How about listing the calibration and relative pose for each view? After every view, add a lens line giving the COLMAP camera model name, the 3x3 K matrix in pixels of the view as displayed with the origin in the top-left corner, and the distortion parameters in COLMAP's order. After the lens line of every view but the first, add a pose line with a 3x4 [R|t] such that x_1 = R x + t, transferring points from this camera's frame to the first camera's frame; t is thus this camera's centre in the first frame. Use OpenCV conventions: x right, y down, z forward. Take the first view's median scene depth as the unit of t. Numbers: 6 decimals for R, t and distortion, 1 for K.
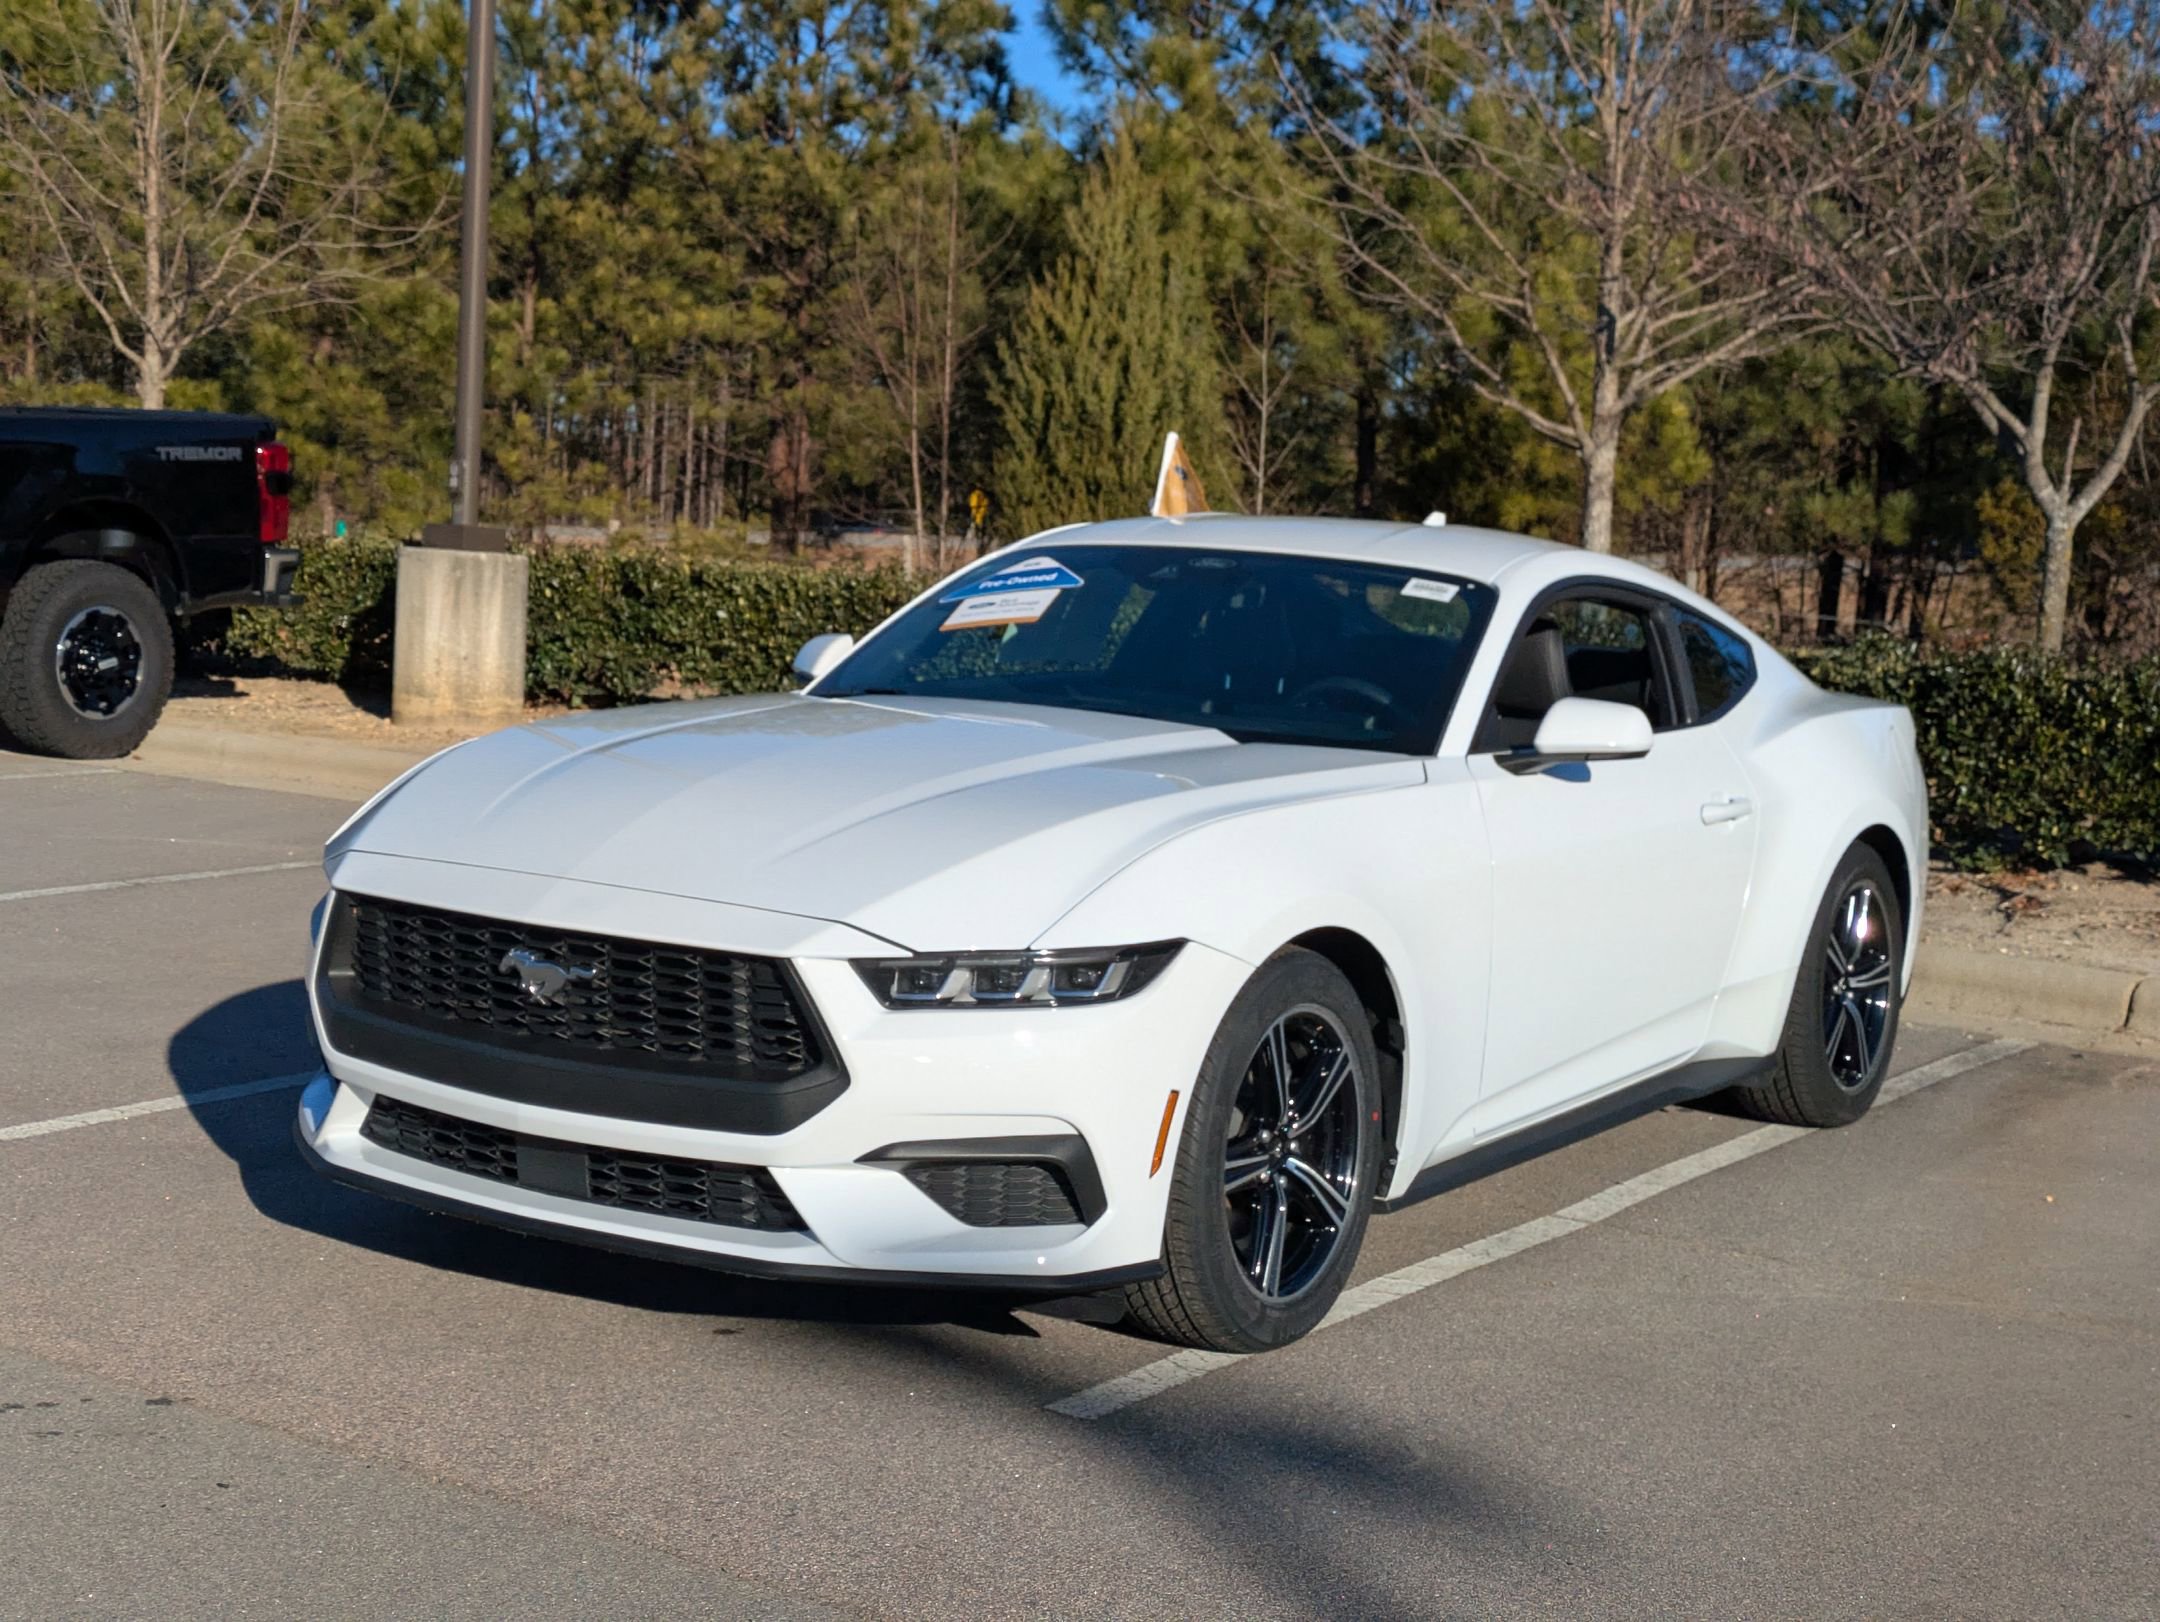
lens RADIAL K [[3319.0, 0, 1076.8], [0, 3319.0, 809.0], [0, 0, 1]] dist [0.003287, 0.000000]
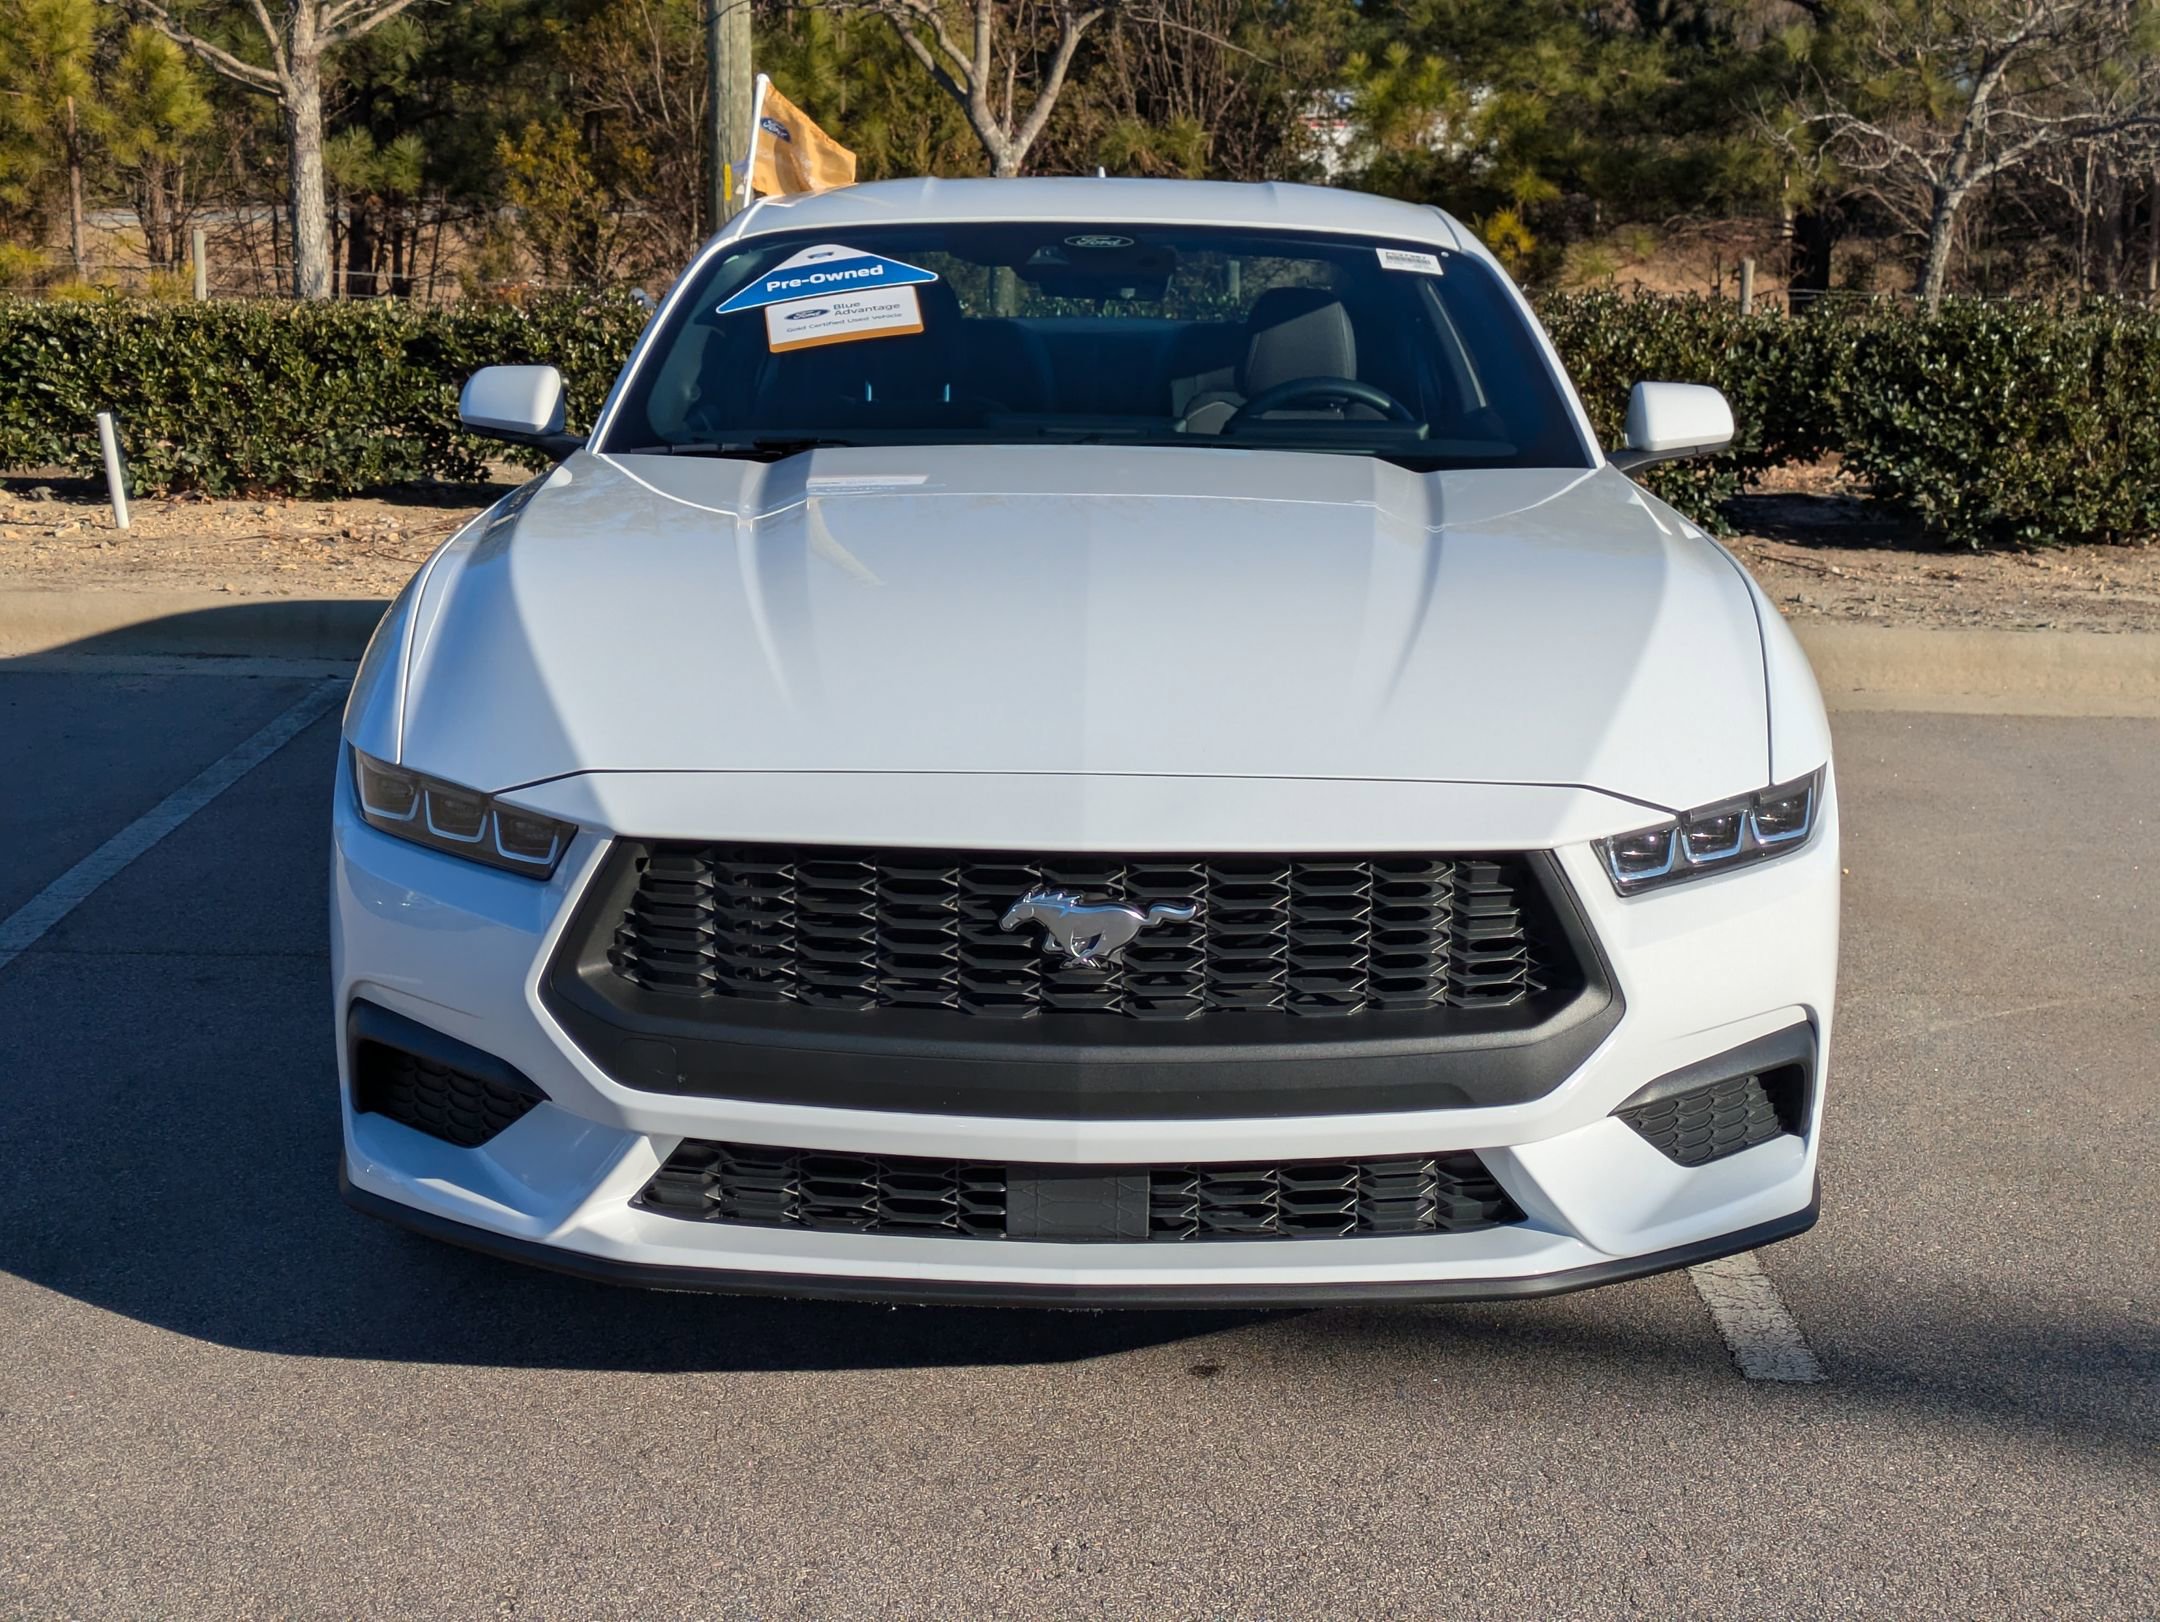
lens RADIAL K [[3116.5, 0, 1077.9], [0, 3116.5, 812.7], [0, 0, 1]] dist [0.112236, 0.000000]
pose [[0.837197, -0.144594, 0.527441, -0.451407], [0.082610, 0.986785, 0.139395, -0.053959], [-0.540627, -0.073129, 0.838078, 0.453168]]
